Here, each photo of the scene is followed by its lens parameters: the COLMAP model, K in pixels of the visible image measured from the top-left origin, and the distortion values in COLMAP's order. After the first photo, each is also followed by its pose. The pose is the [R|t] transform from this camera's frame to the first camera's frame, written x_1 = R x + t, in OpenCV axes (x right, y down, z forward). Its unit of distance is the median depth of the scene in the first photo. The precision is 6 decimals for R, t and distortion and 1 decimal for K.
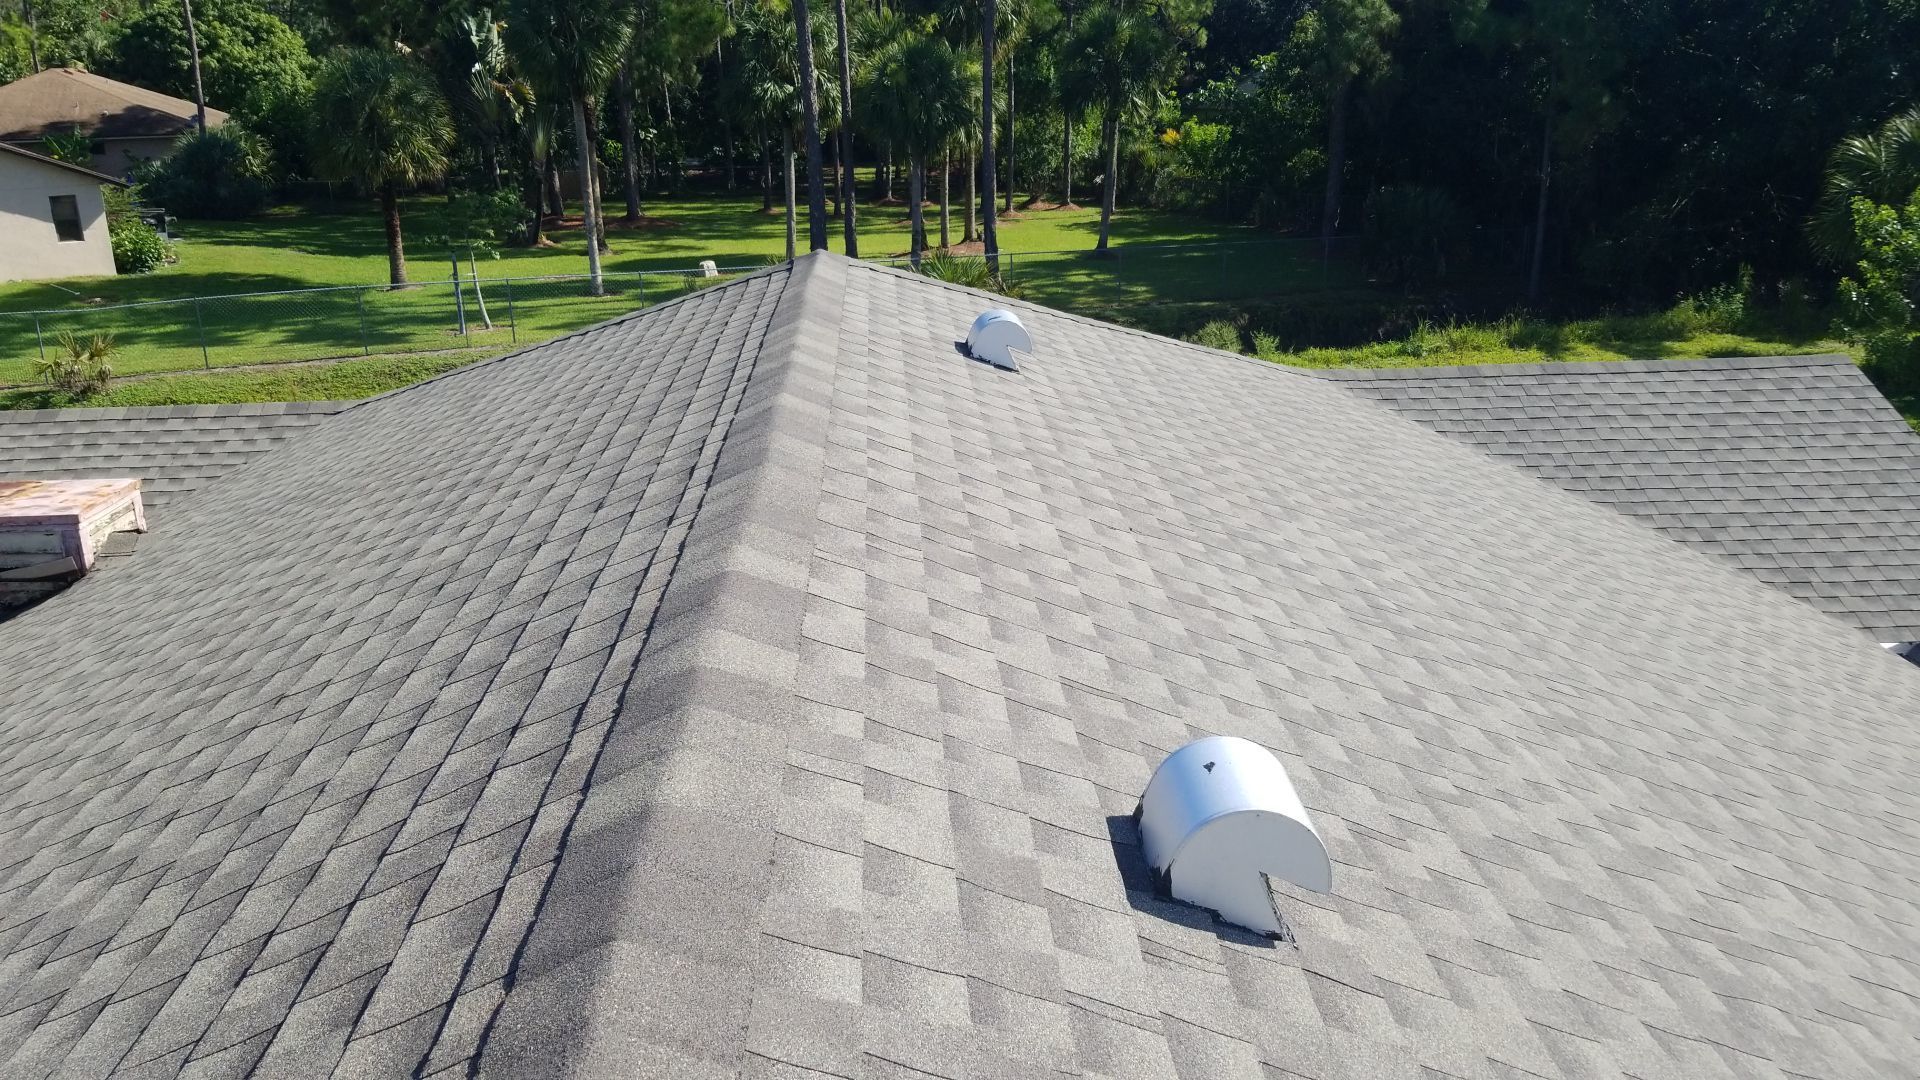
lens RADIAL K [[1614.6, 0, 946.9], [0, 1614.6, 527.3], [0, 0, 1]] dist [0.058324, -0.078552]
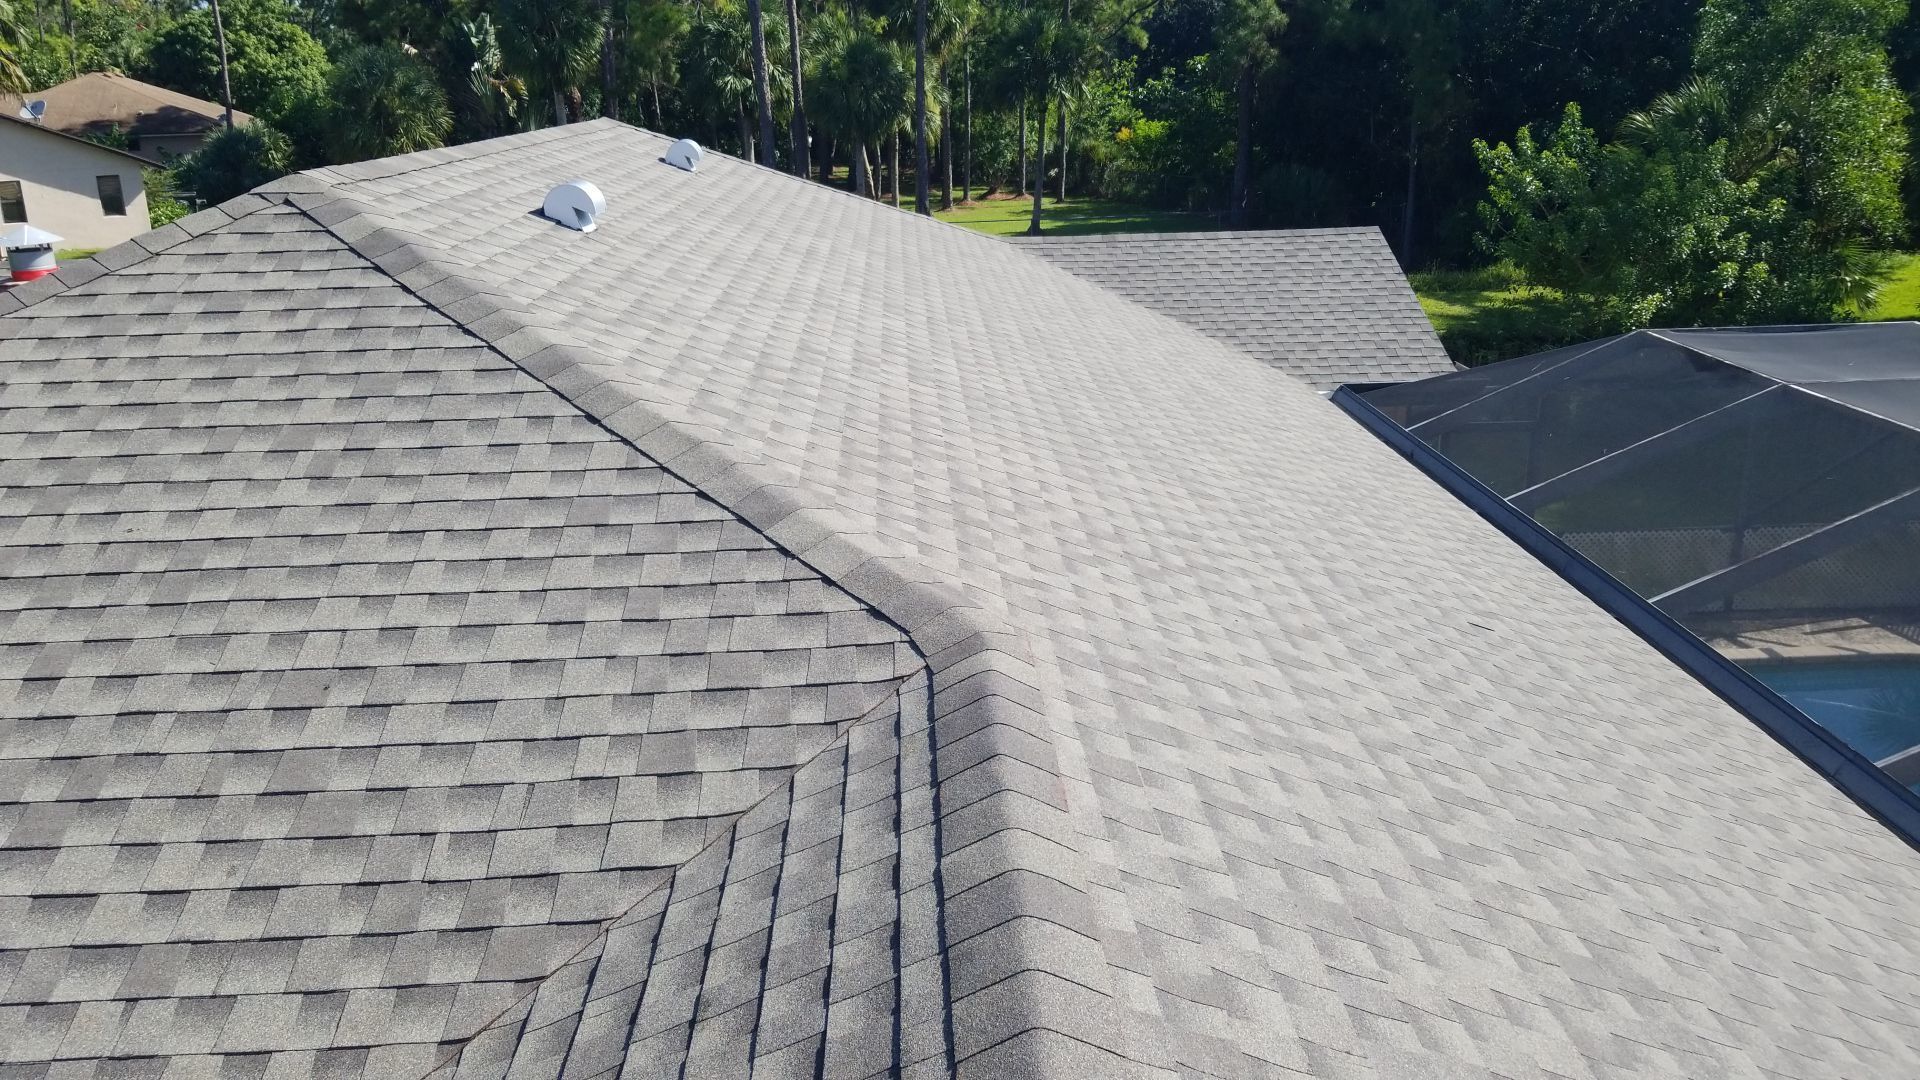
lens RADIAL K [[1640.6, 0, 947.2], [0, 1640.6, 531.3], [0, 0, 1]] dist [0.087510, -0.131814]
pose [[0.999826, 0.002136, -0.018540, 0.049296], [-0.002375, 0.999914, -0.012861, 0.043949], [0.018511, 0.012903, 0.999745, -0.110398]]
